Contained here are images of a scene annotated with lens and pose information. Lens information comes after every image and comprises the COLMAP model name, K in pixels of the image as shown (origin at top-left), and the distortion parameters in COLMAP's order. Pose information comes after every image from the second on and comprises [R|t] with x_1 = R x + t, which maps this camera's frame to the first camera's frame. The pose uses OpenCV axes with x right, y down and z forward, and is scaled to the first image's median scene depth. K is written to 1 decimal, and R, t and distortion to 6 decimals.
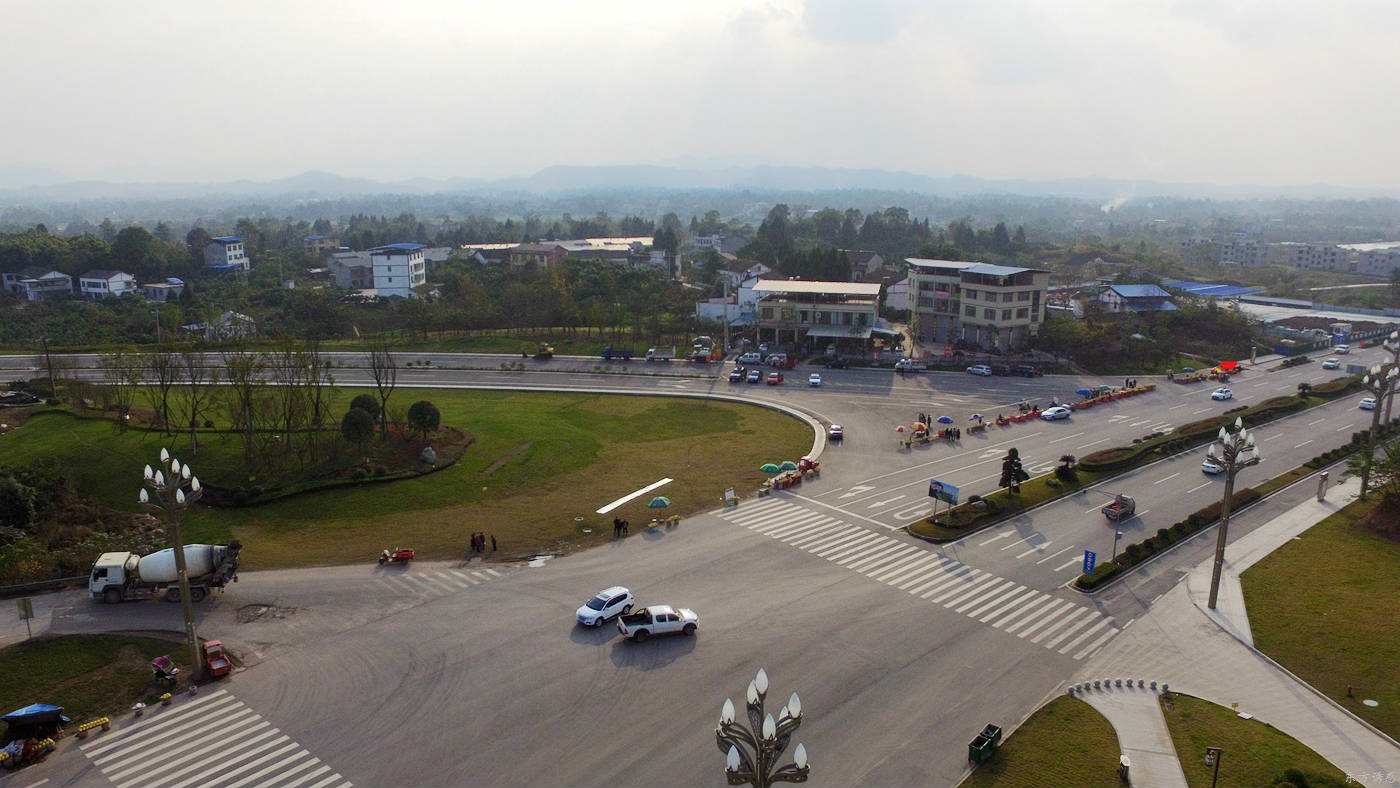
lens RADIAL K [[942.6, 0, 701.3], [0, 942.6, 407.5], [0, 0, 1]] dist [-0.126743, 0.095669]
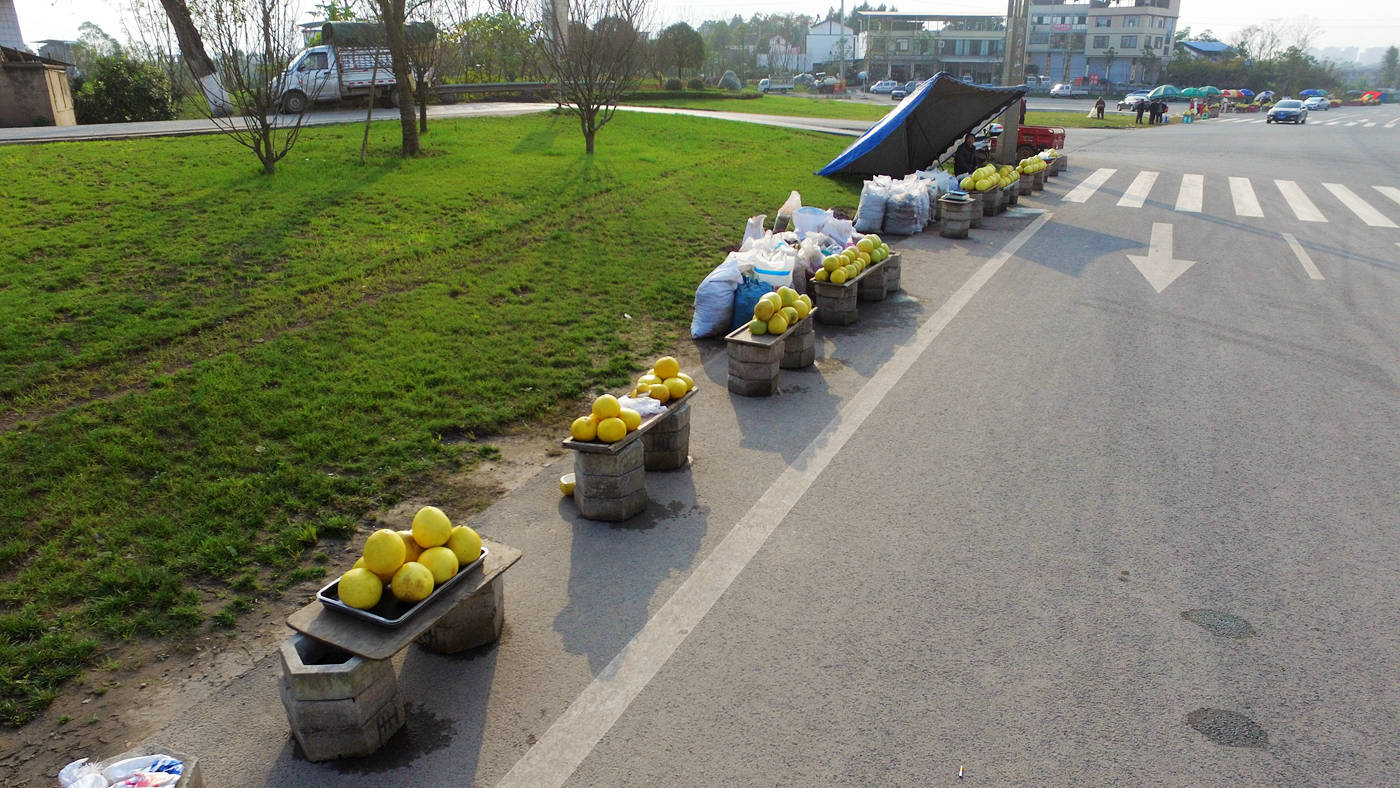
lens RADIAL K [[942.6, 0, 701.3], [0, 942.6, 407.5], [0, 0, 1]] dist [-0.126743, 0.095669]
pose [[0.981509, -0.071919, 0.177389, -0.260054], [0.050695, 0.991307, 0.121407, 0.115938], [-0.184579, -0.110170, 0.976623, 0.190578]]
